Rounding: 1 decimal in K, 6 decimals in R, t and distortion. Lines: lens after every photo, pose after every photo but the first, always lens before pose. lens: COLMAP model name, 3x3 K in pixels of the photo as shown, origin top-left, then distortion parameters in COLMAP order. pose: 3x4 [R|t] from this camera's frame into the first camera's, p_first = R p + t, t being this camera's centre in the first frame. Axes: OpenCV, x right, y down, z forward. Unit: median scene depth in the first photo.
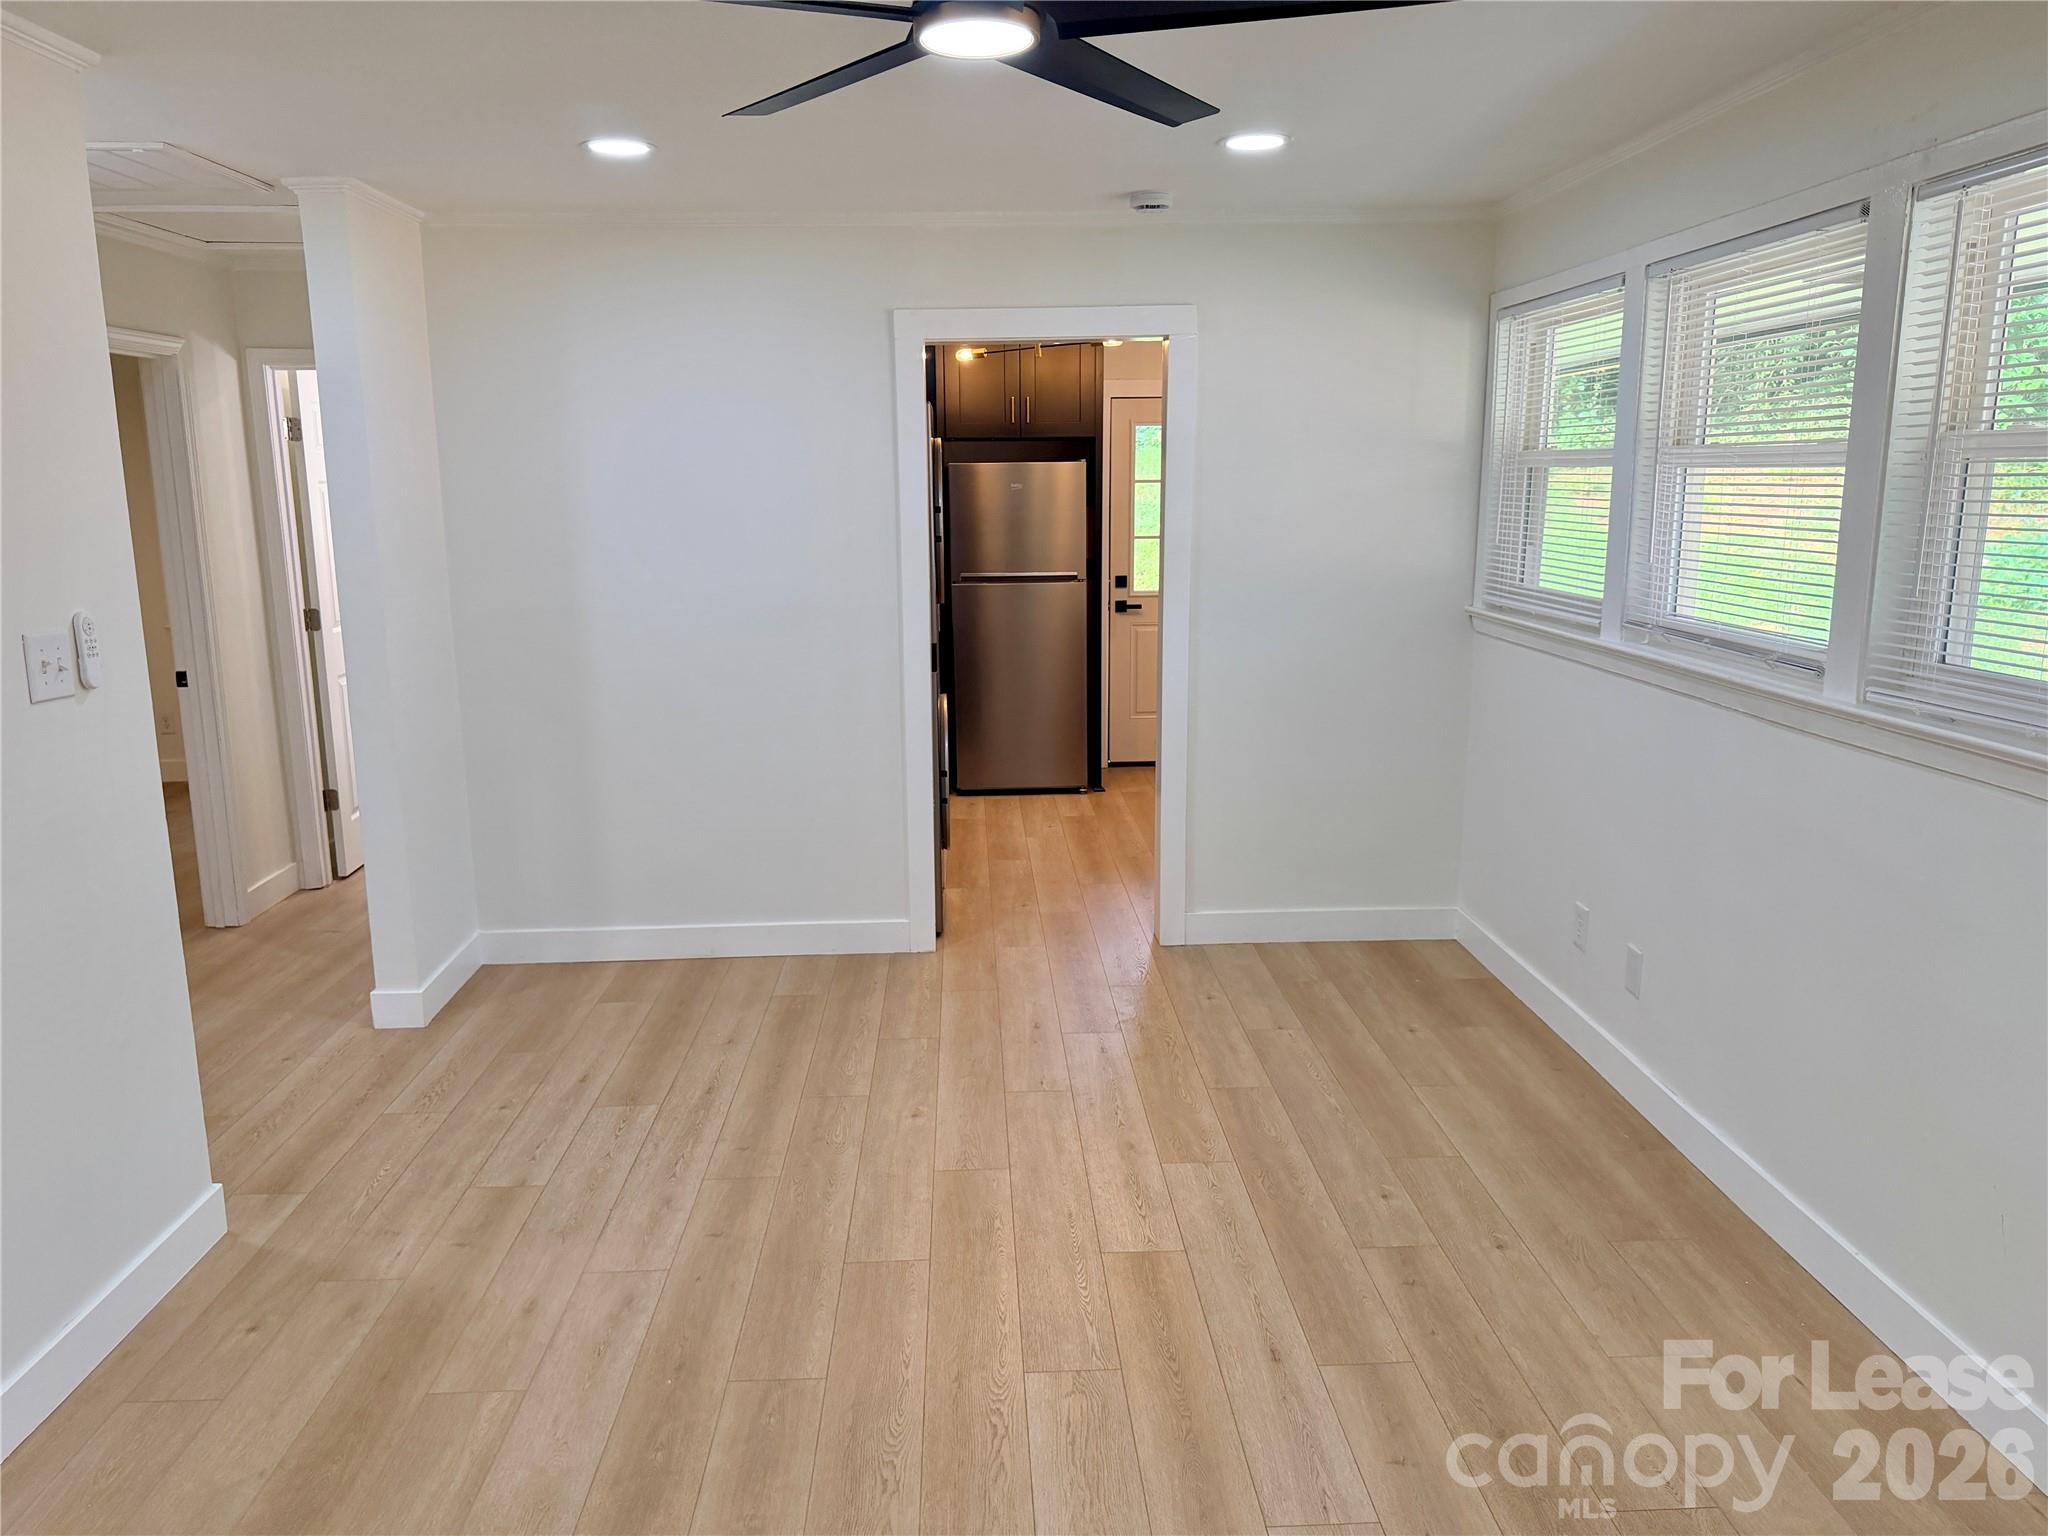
lens RADIAL K [[1464.2, 0, 1026.8], [0, 1464.2, 743.3], [0, 0, 1]] dist [0.093081, -0.121280]
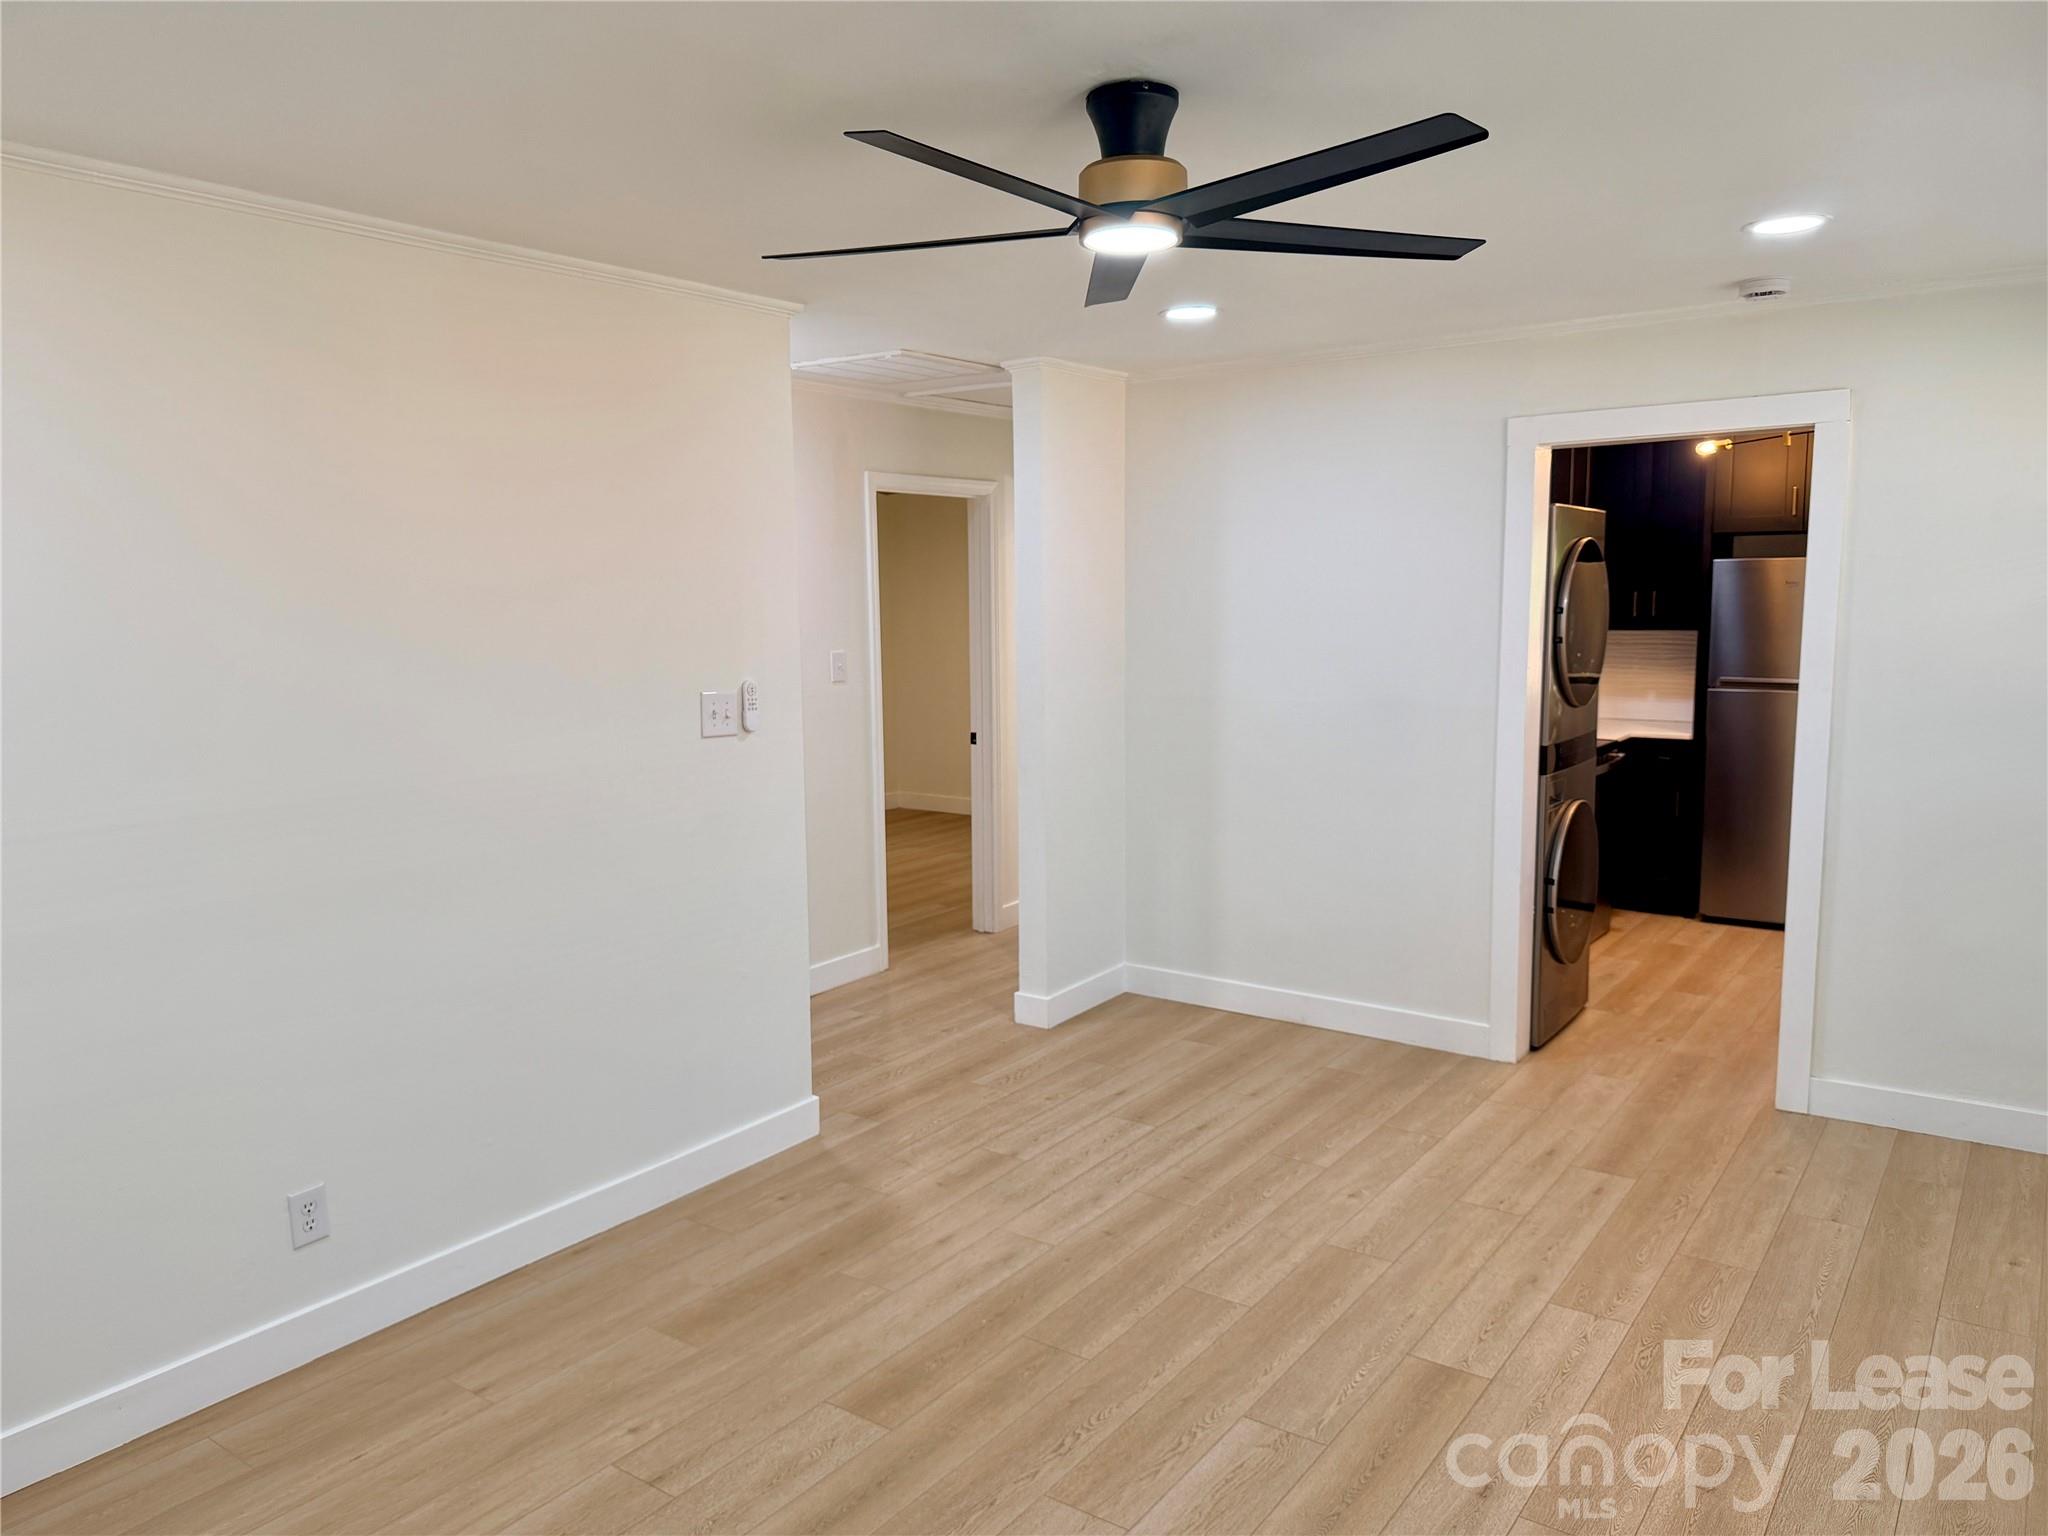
lens RADIAL K [[1464.2, 0, 1023.1], [0, 1464.2, 738.3], [0, 0, 1]] dist [0.093081, -0.121280]
pose [[0.787665, 0.063632, -0.612809, 0.391515], [-0.104670, 0.994014, -0.031321, -0.009925], [0.607148, 0.088814, 0.789610, 0.010157]]
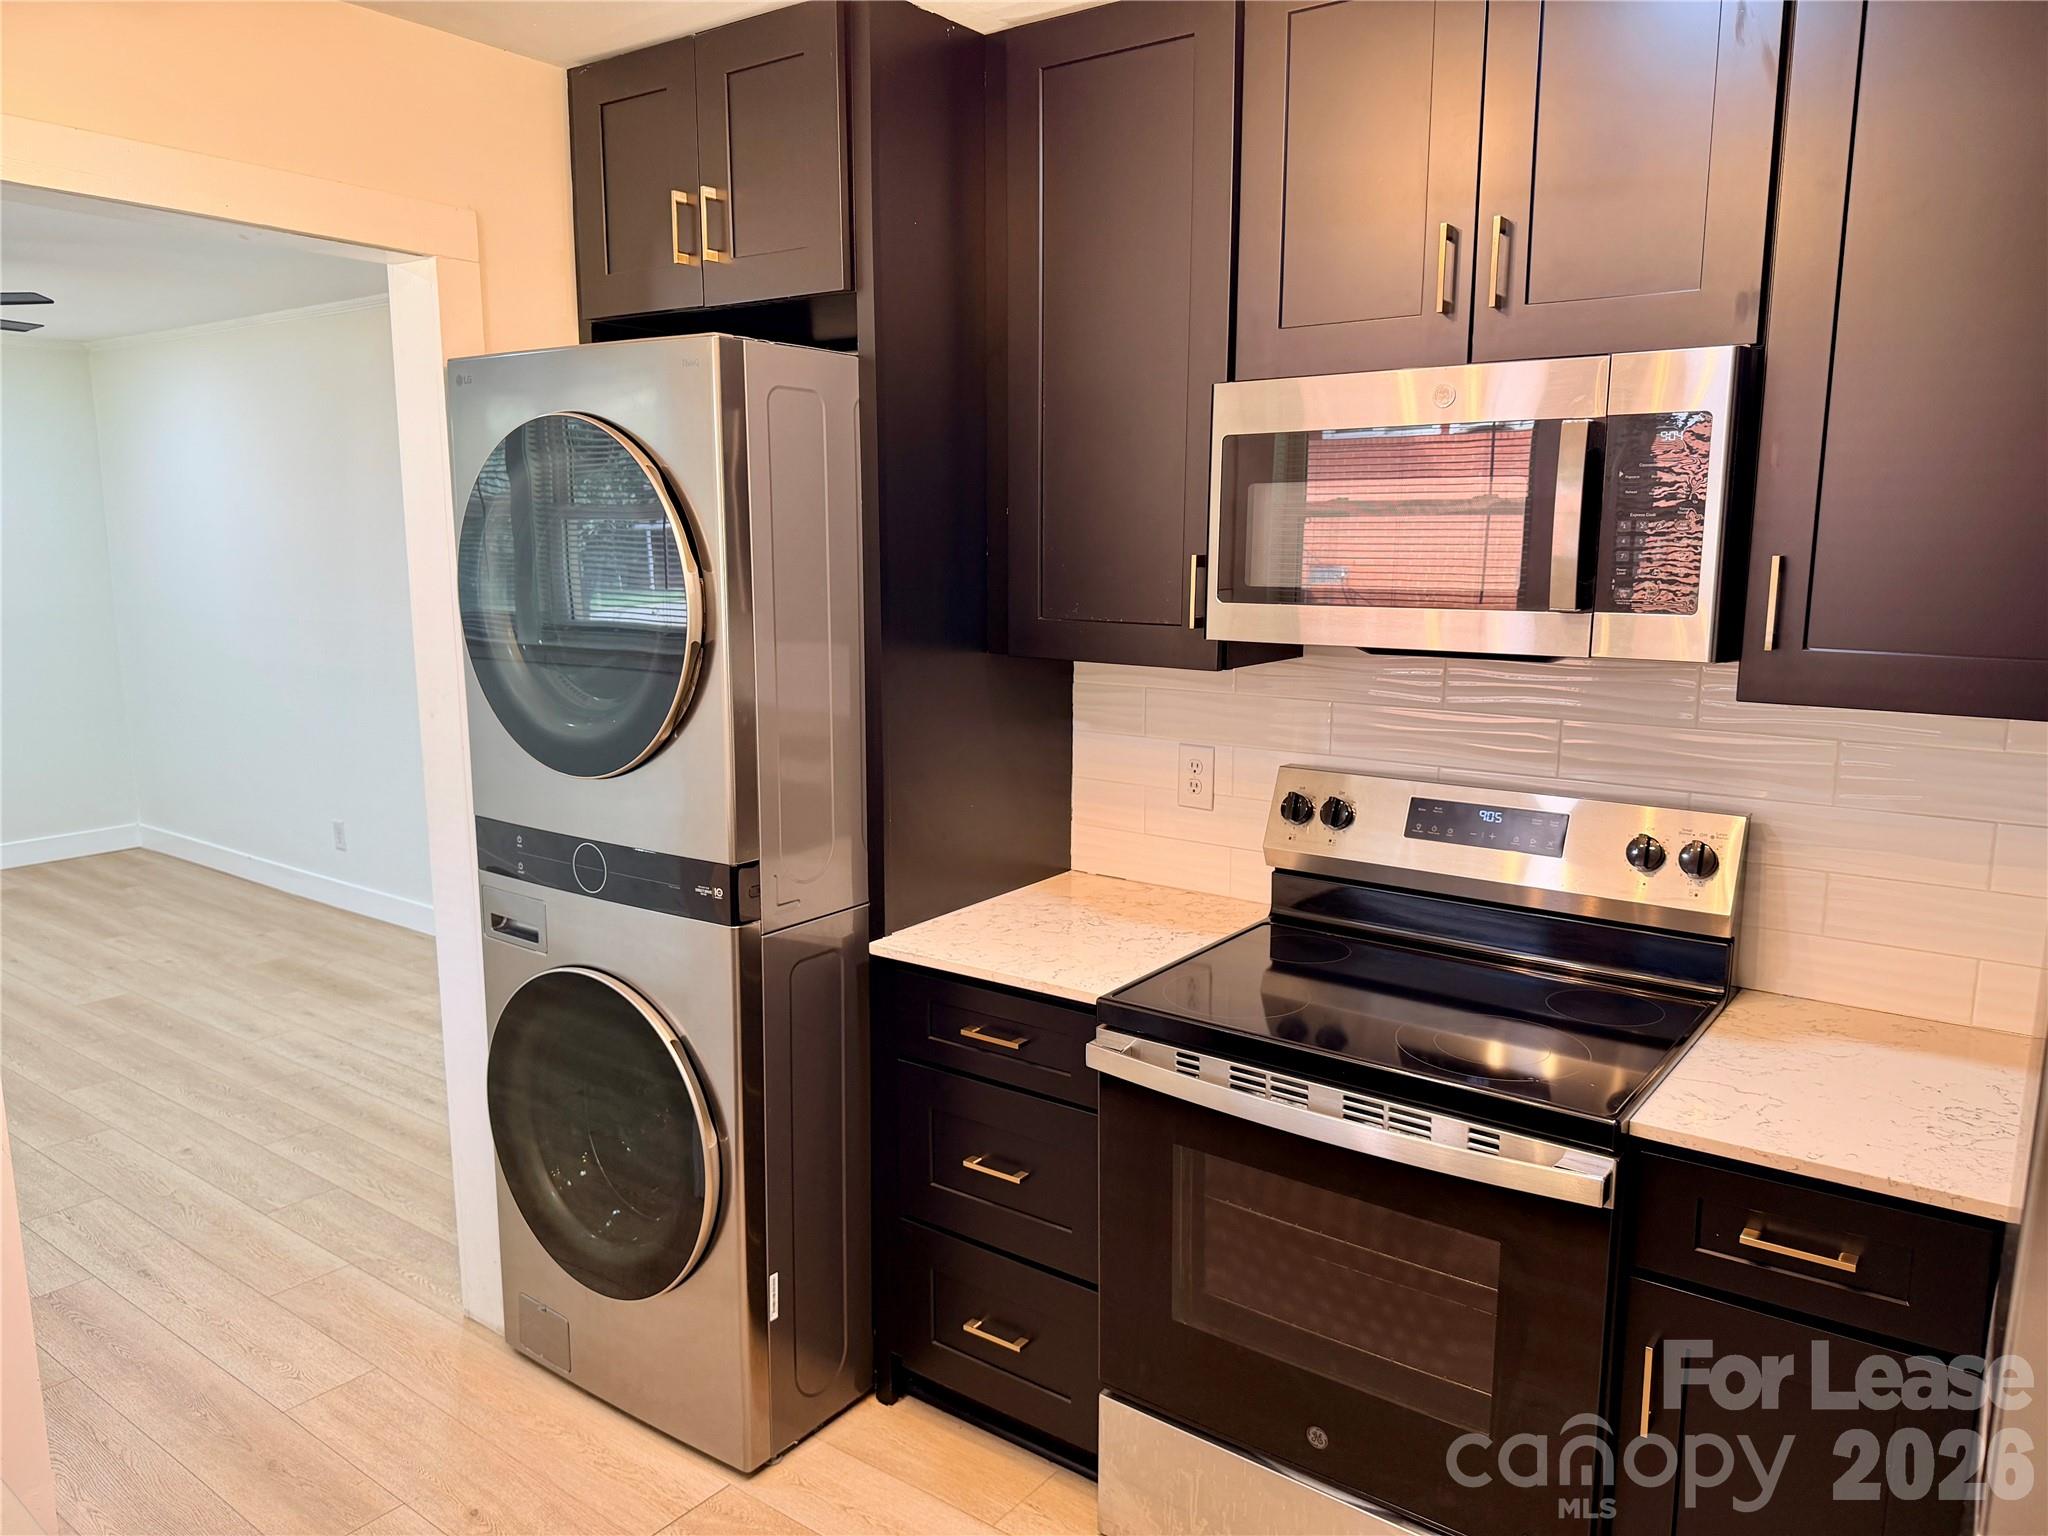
lens RADIAL K [[1464.2, 0, 1017.5], [0, 1464.2, 780.5], [0, 0, 1]] dist [0.093081, -0.121280]
pose [[-0.647425, 0.136519, -0.749802, 0.306784], [-0.130398, 0.949476, 0.285468, -0.375703], [0.750891, 0.282592, -0.596913, 2.129070]]
